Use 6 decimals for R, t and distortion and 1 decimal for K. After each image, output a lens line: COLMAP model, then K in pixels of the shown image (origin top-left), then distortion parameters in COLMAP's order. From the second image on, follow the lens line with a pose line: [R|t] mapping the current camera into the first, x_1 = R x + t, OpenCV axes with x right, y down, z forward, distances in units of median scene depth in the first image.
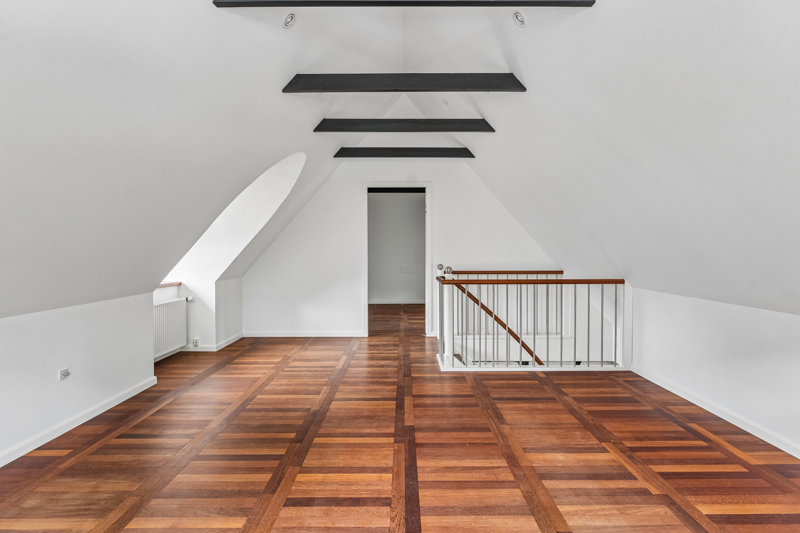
lens RADIAL K [[385.0, 0, 402.1], [0, 385.0, 262.2], [0, 0, 1]] dist [0.000633, 0.000243]
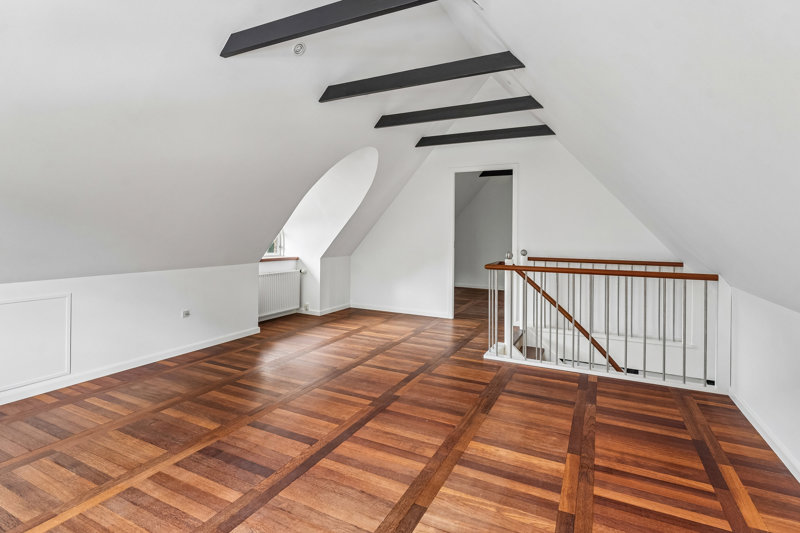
lens RADIAL K [[385.0, 0, 386.3], [0, 385.0, 239.7], [0, 0, 1]] dist [0.000633, 0.000243]
pose [[0.895250, 0.019885, -0.445120, 0.352395], [-0.027794, 0.999550, -0.011247, 0.000881], [0.444697, 0.022441, 0.895400, 0.008589]]
